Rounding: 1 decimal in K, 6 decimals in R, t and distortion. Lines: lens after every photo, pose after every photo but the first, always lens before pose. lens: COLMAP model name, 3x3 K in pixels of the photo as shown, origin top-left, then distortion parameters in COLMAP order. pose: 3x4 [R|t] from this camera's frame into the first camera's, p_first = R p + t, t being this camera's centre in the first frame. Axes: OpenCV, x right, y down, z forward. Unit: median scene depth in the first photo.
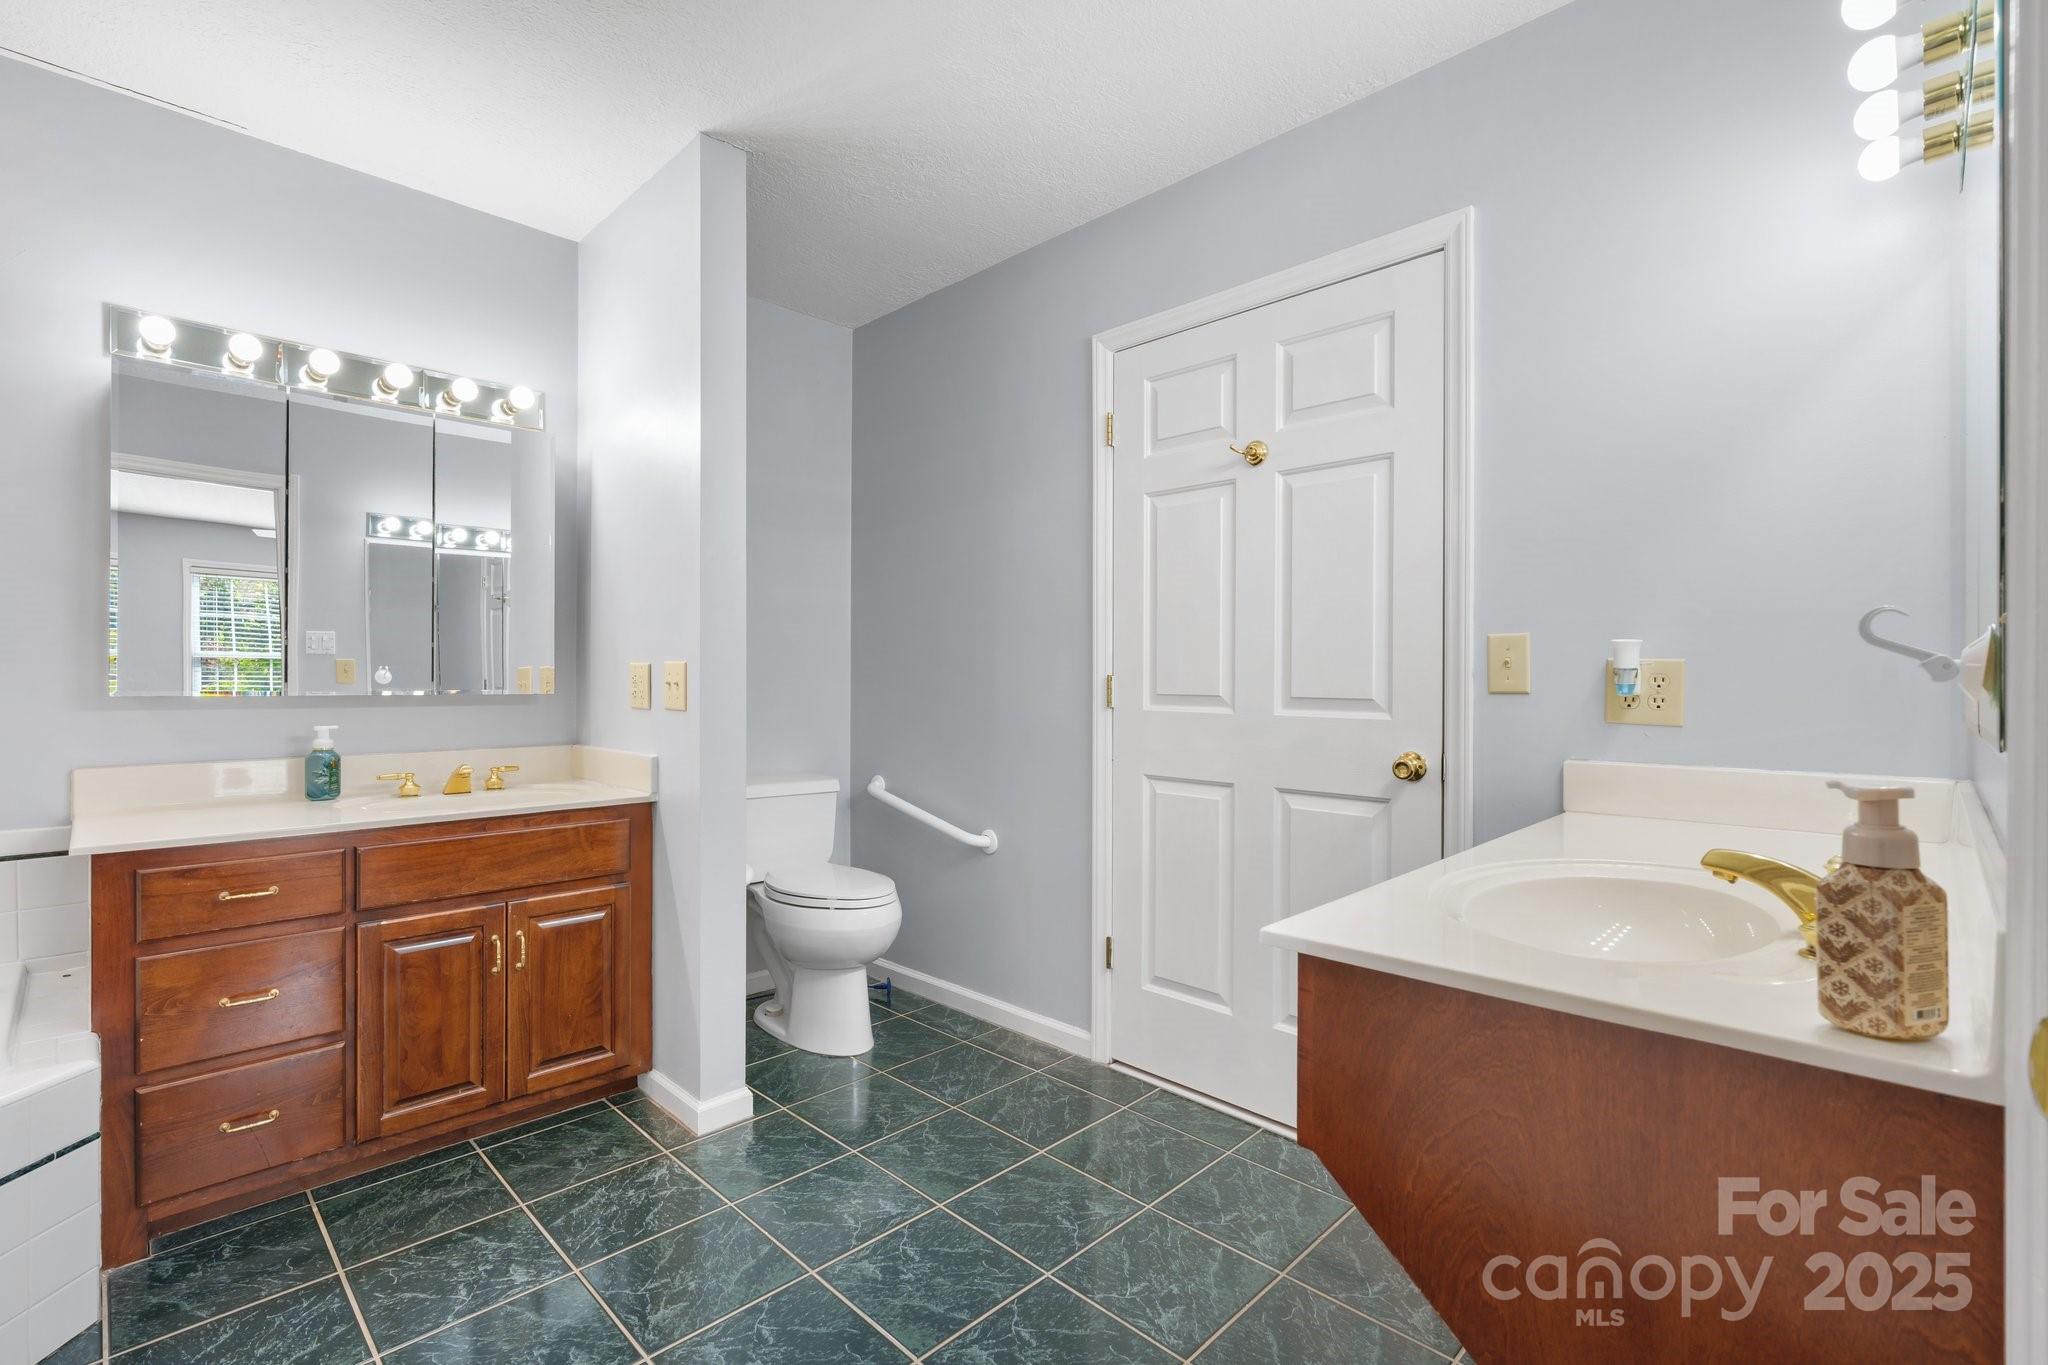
lens RADIAL K [[934.6, 0, 1021.9], [0, 934.6, 683.5], [0, 0, 1]] dist [-0.000966, 0.000492]
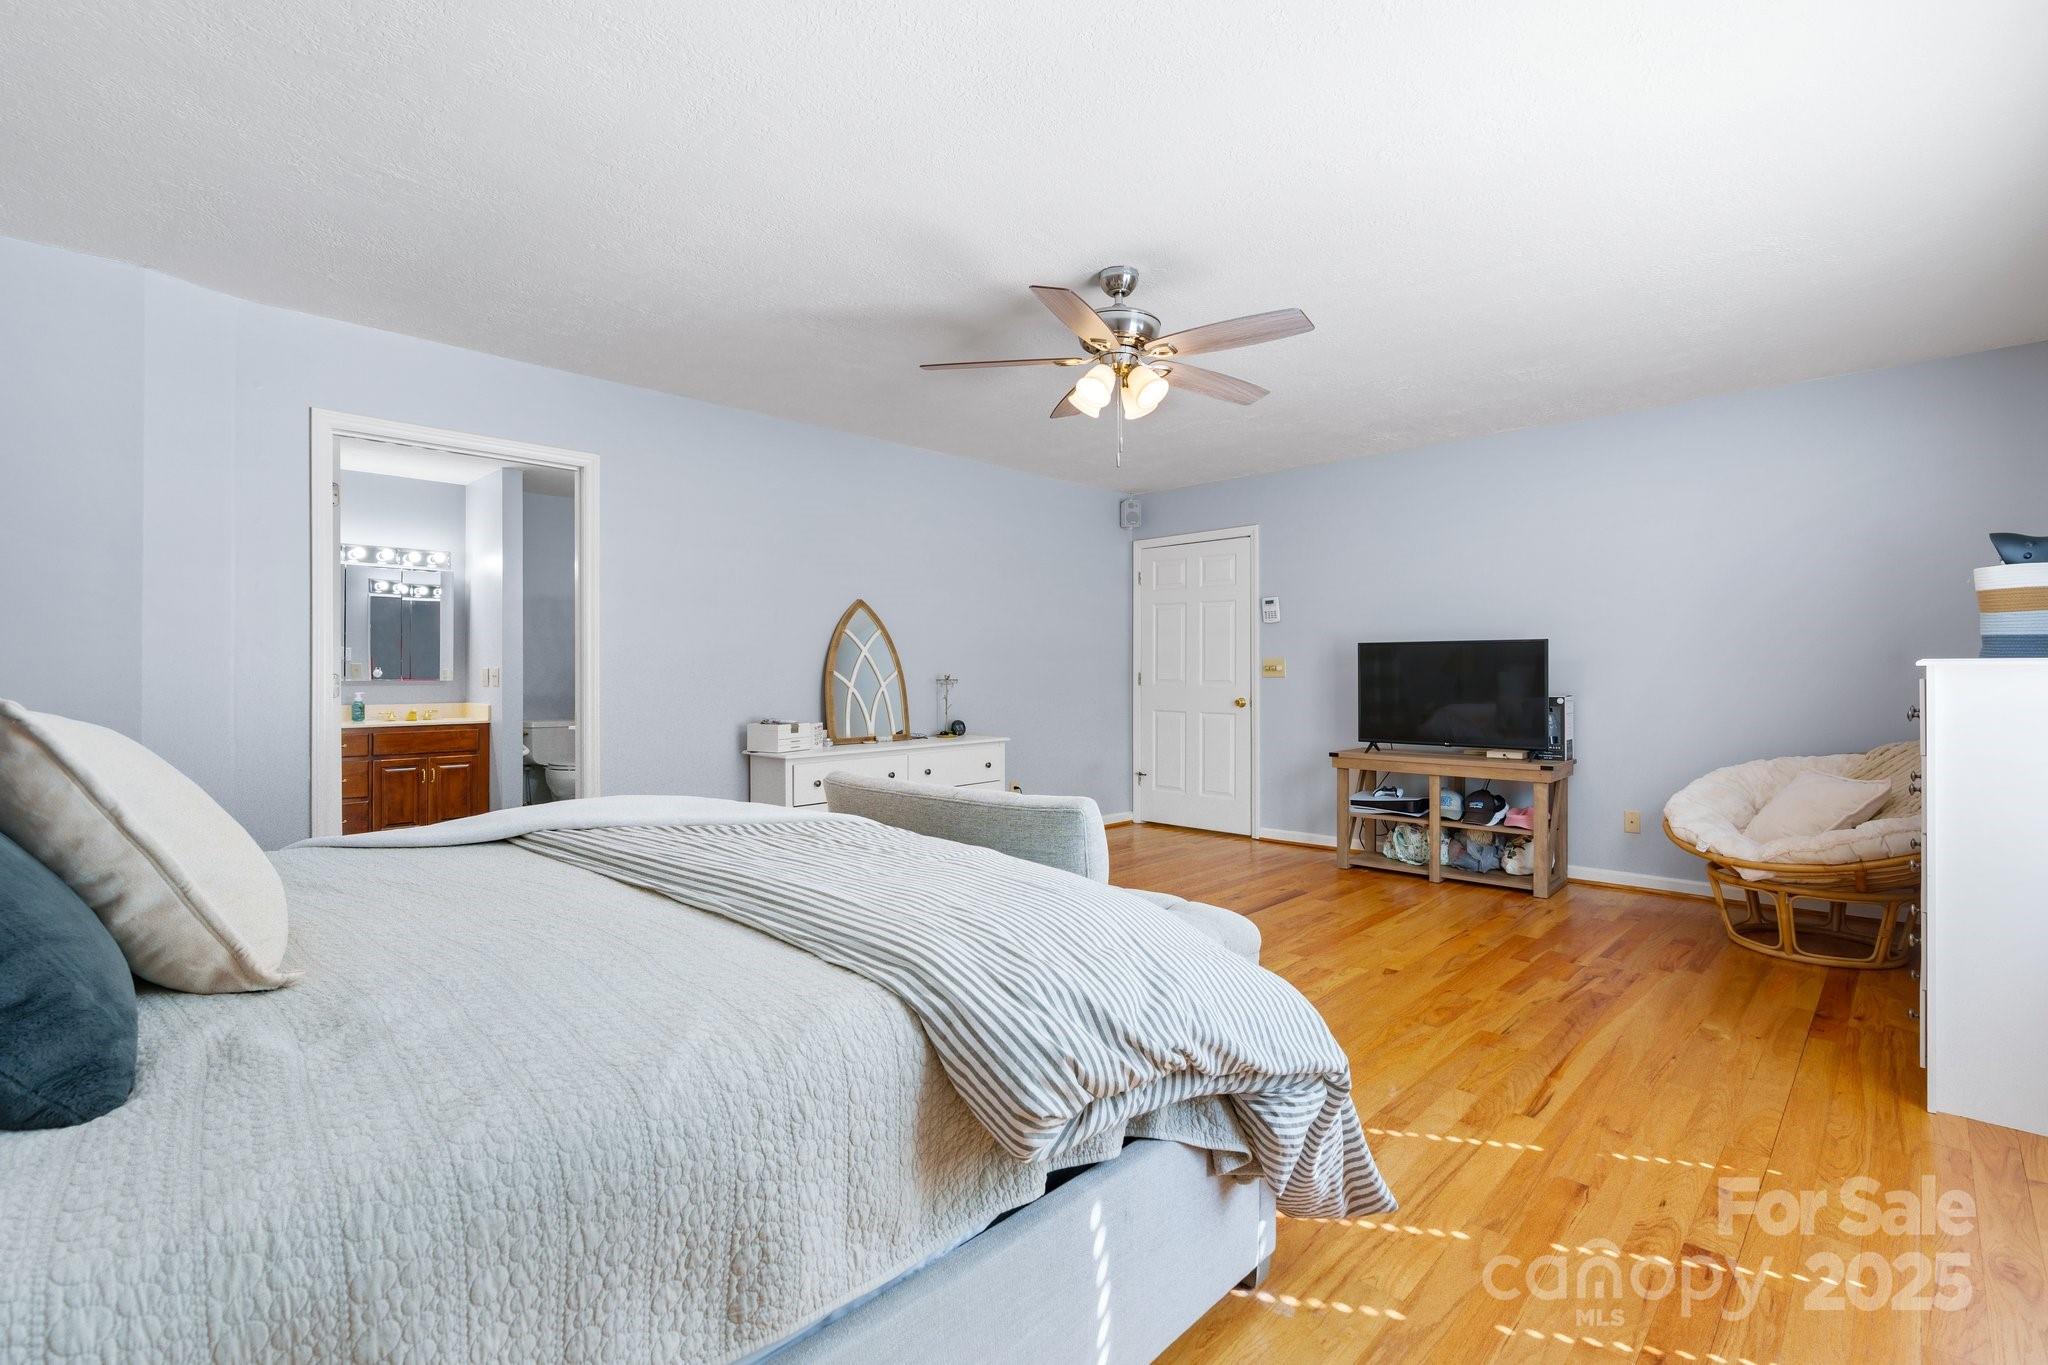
lens RADIAL K [[934.6, 0, 1029.9], [0, 934.6, 673.1], [0, 0, 1]] dist [-0.000966, 0.000492]
pose [[0.999888, -0.003360, 0.014609, 1.106179], [0.003429, 0.999983, -0.004726, 0.010007], [-0.014593, 0.004775, 0.999882, -1.660622]]
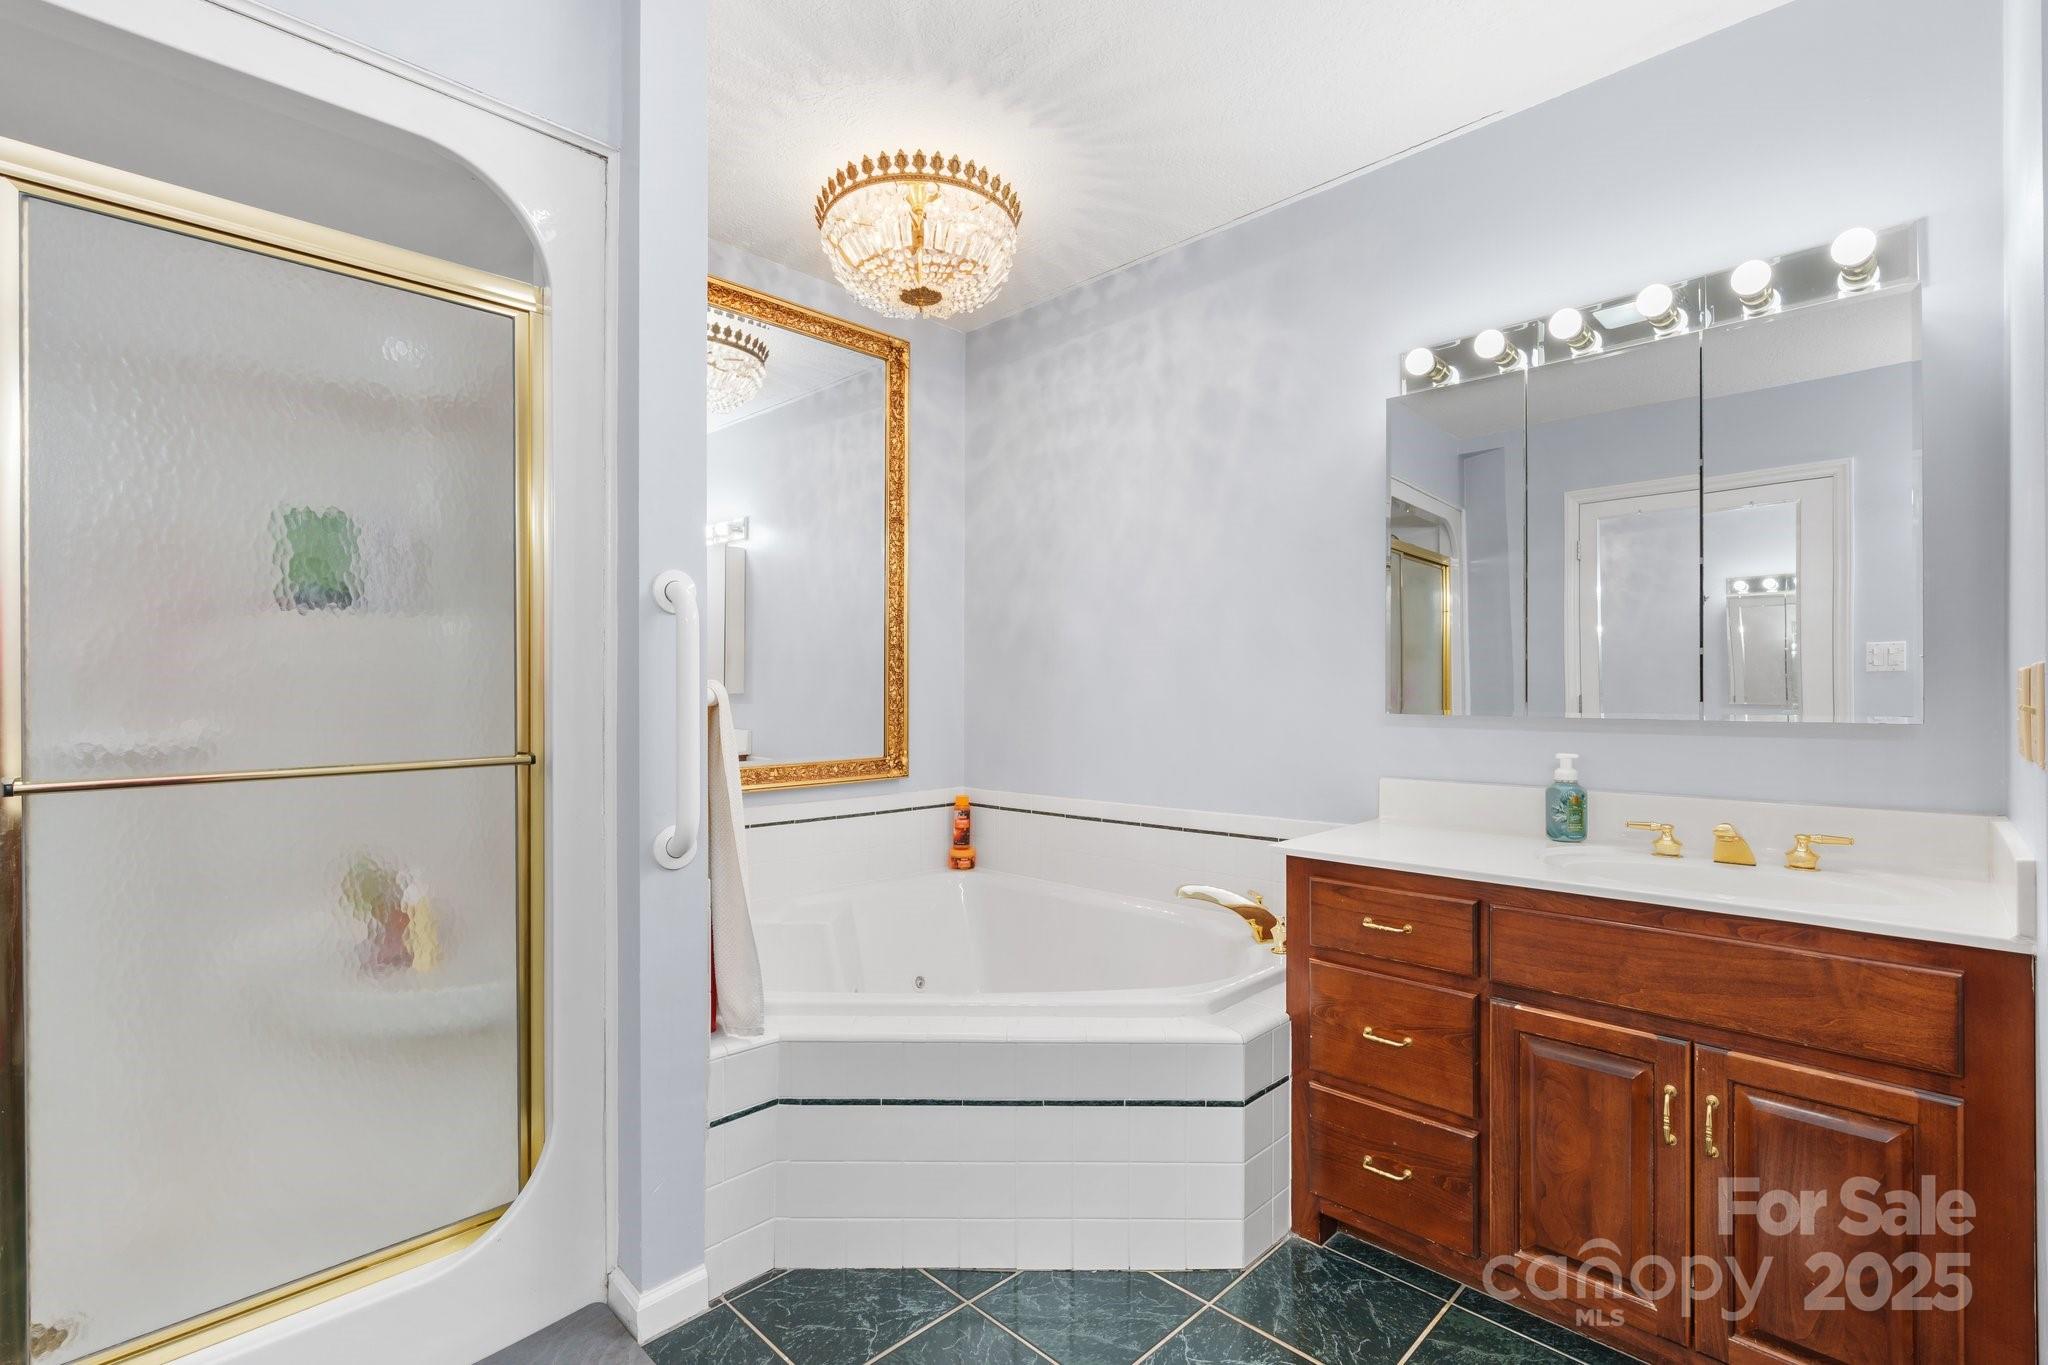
lens RADIAL K [[934.6, 0, 1027.6], [0, 934.6, 692.9], [0, 0, 1]] dist [-0.000966, 0.000492]
pose [[0.000817, -0.001625, -0.999998, 0.094434], [-0.006263, 0.999979, -0.001630, -0.004882], [0.999980, 0.006265, 0.000806, 0.519706]]
